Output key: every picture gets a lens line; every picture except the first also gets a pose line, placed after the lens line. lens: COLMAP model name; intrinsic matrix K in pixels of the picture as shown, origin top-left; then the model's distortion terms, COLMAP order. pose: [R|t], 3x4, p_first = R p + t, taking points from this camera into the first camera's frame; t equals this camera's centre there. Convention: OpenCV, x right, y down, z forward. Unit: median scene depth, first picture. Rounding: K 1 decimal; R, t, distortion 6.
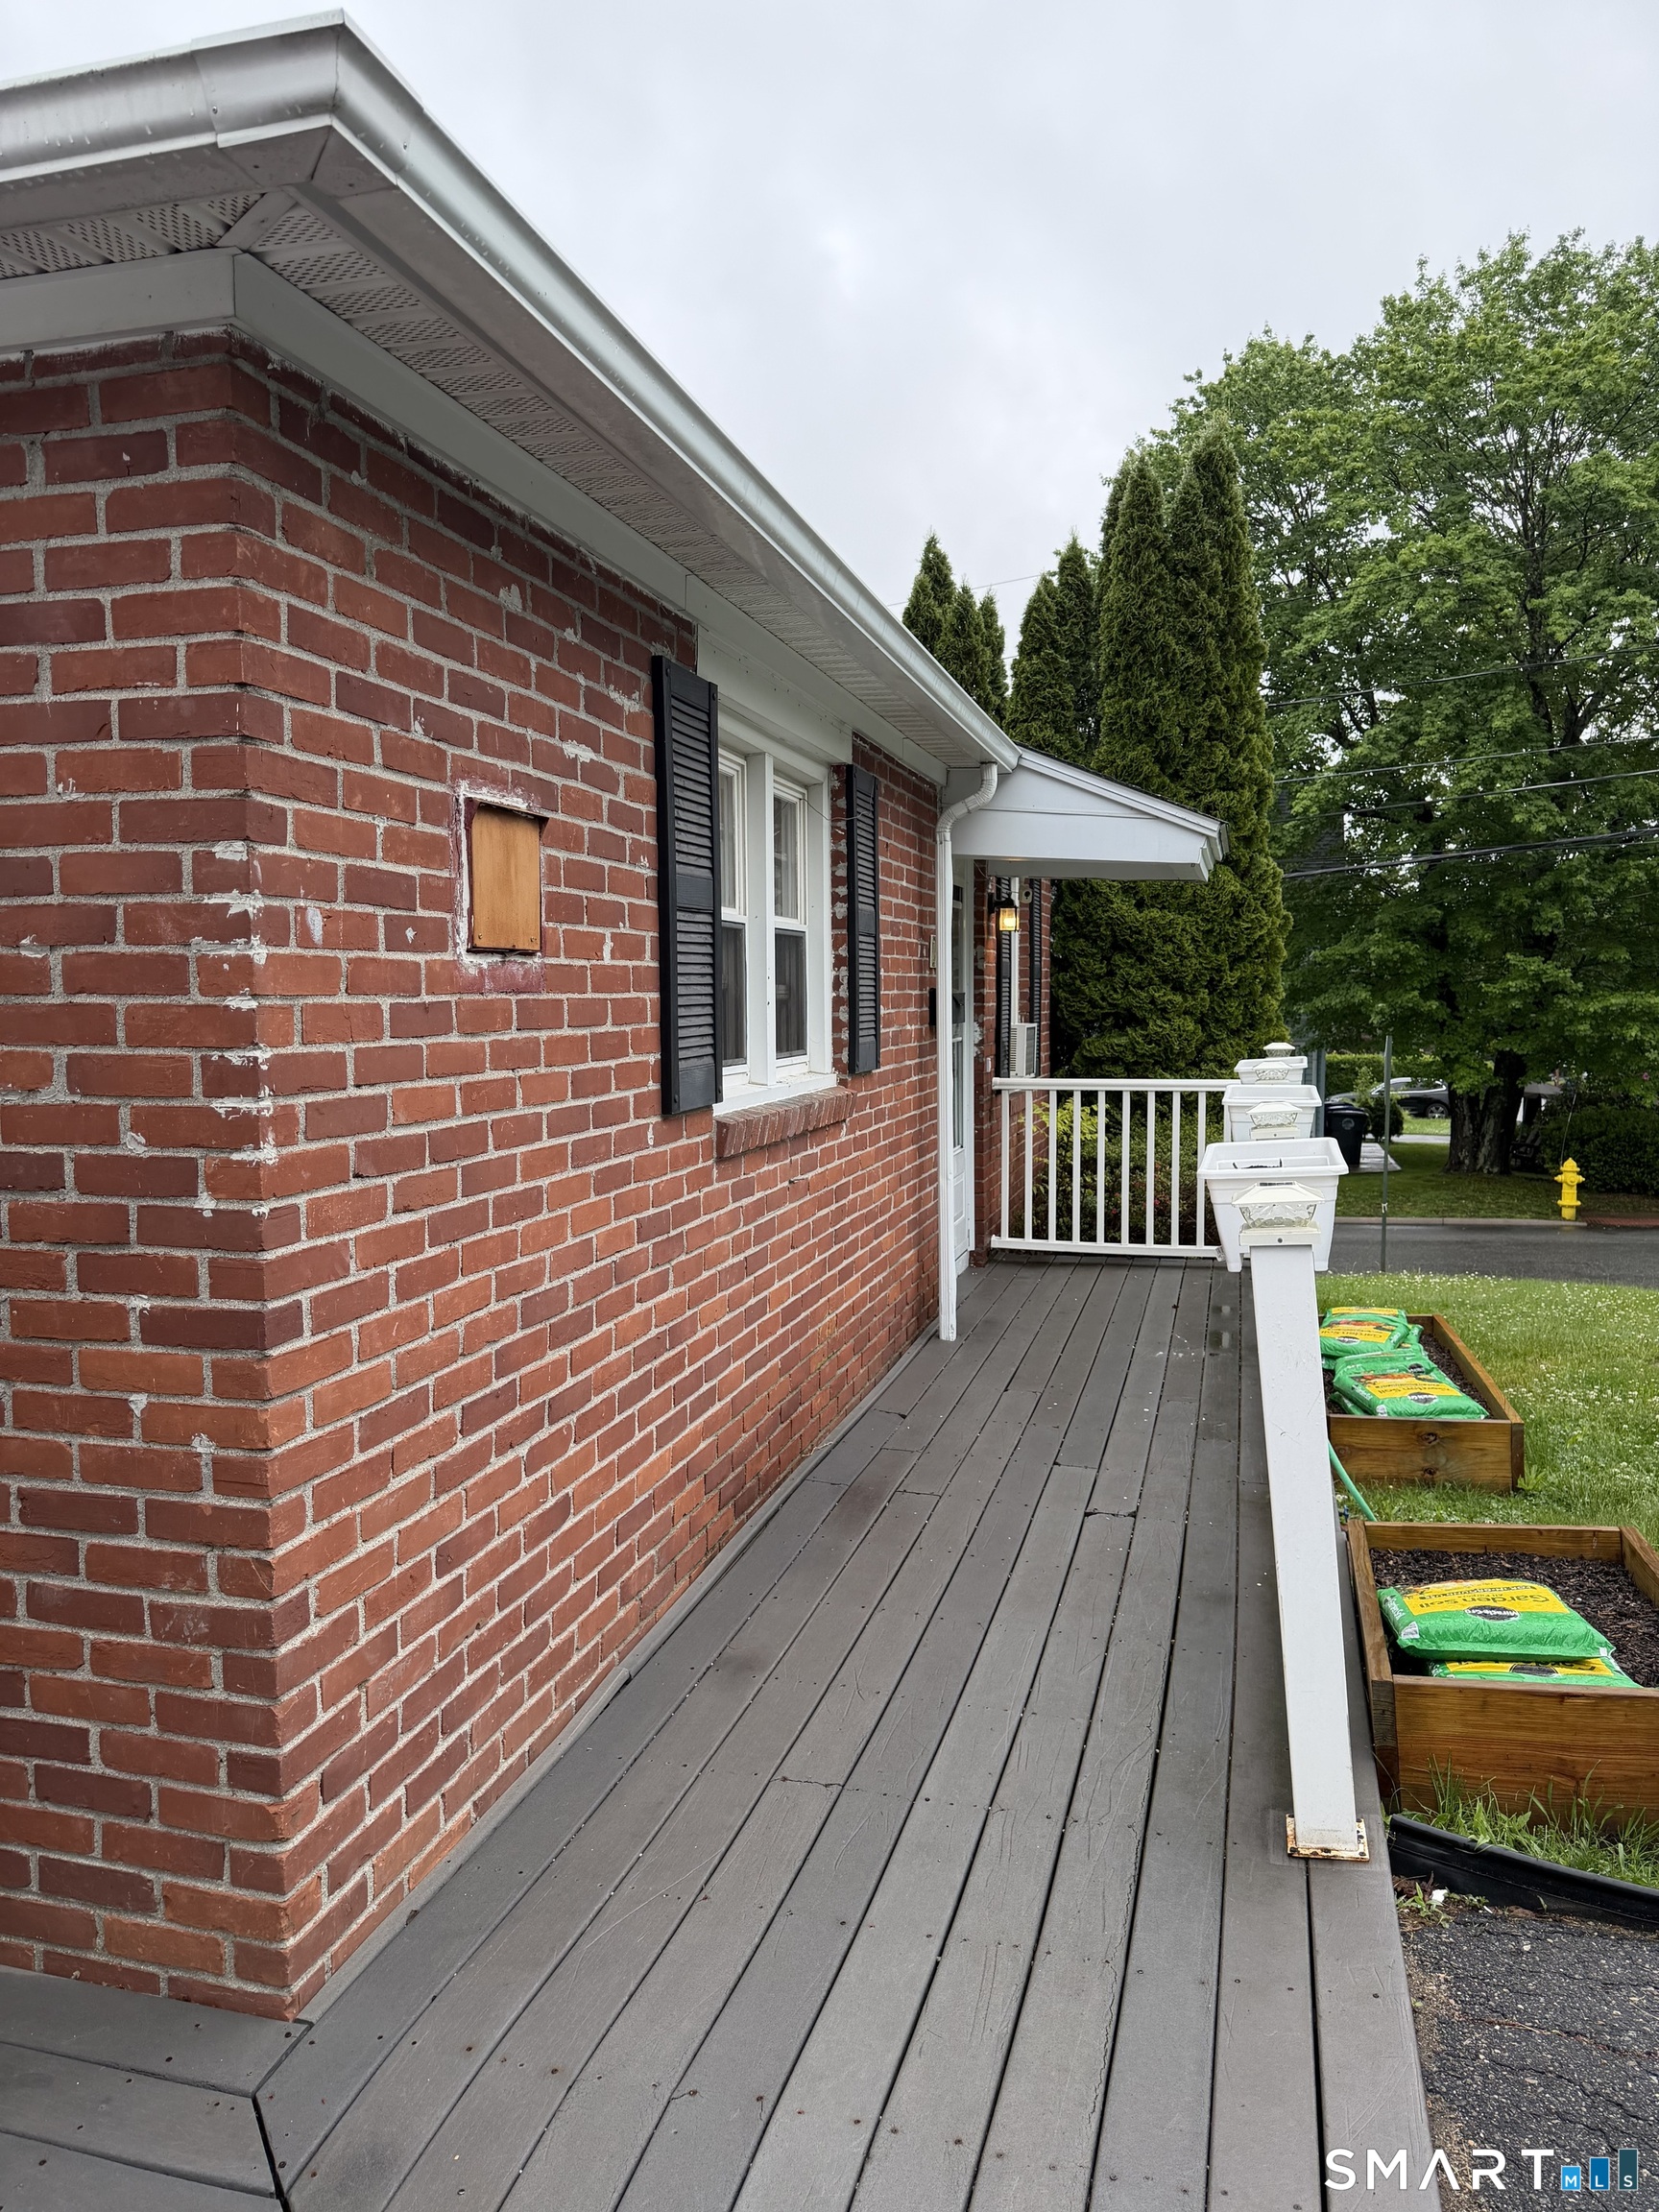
lens RADIAL K [[1558.1, 0, 825.5], [0, 1558.1, 1106.9], [0, 0, 1]] dist [-0.006273, -0.001373]
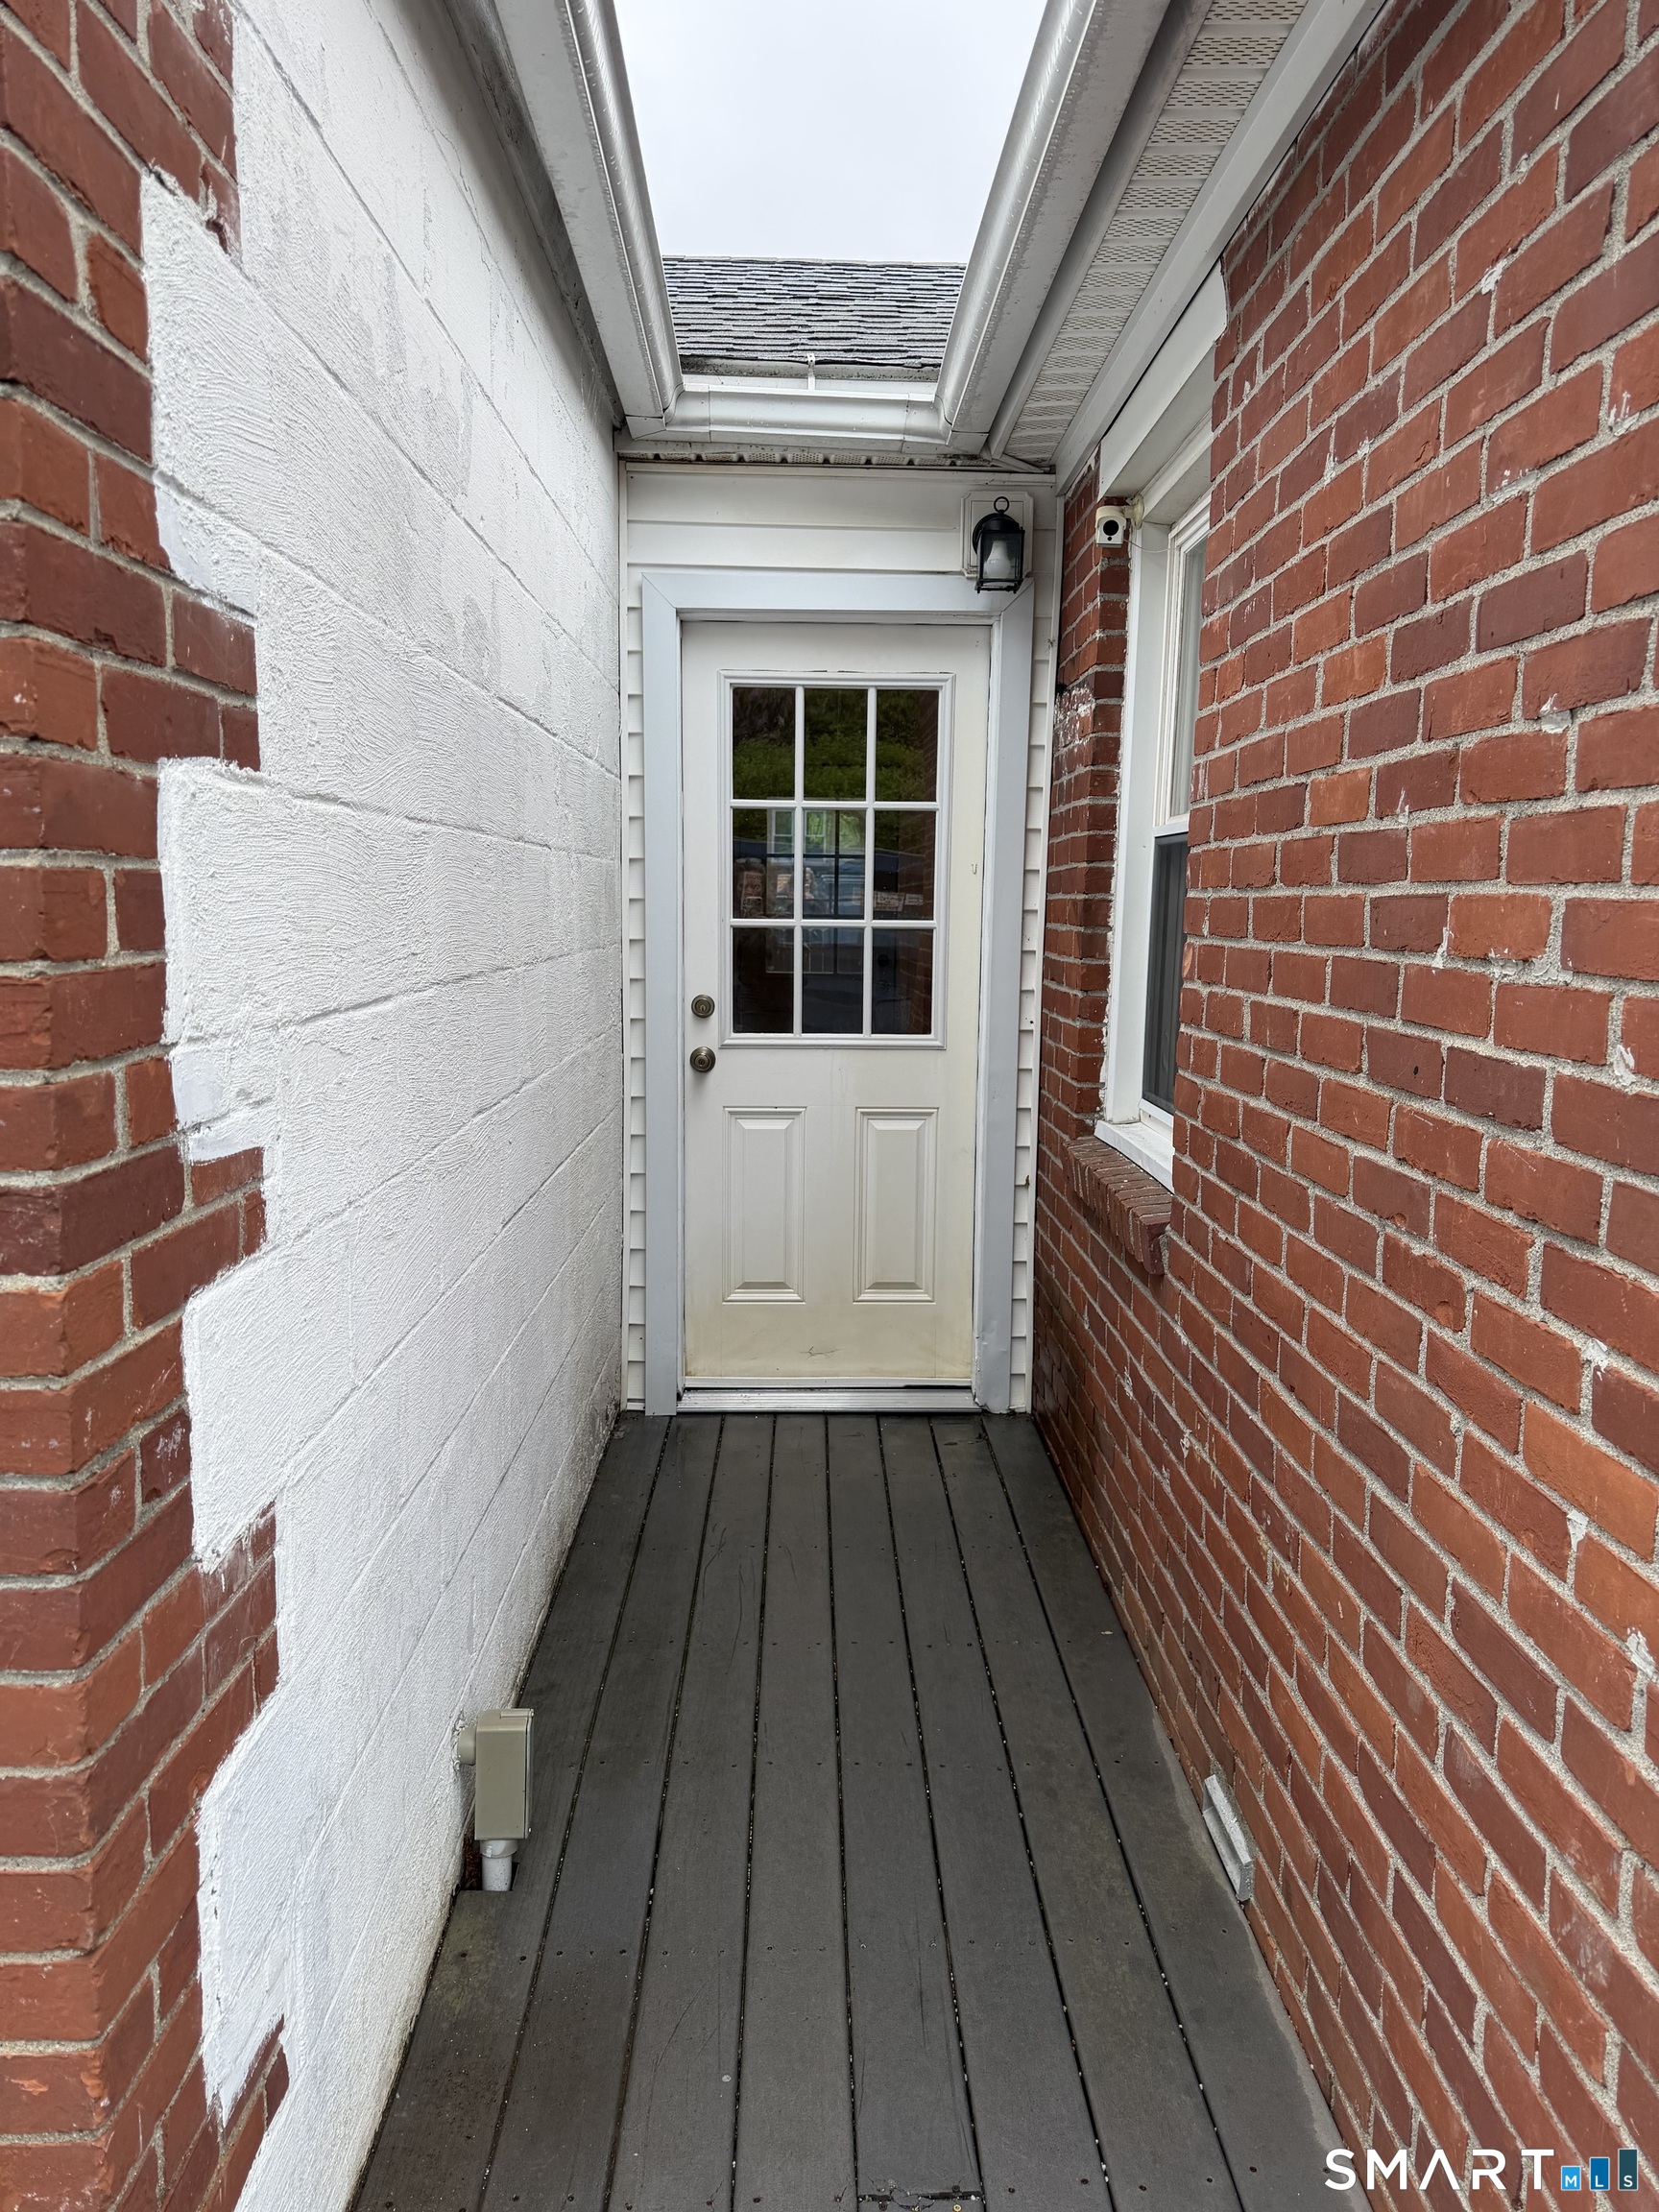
lens RADIAL K [[1558.1, 0, 832.3], [0, 1558.1, 1107.3], [0, 0, 1]] dist [-0.006273, -0.001373]
pose [[0.283586, 0.138419, -0.948904, -0.007348], [-0.087504, 0.989134, 0.118136, -0.002088], [0.954946, 0.049531, 0.292616, 0.571805]]
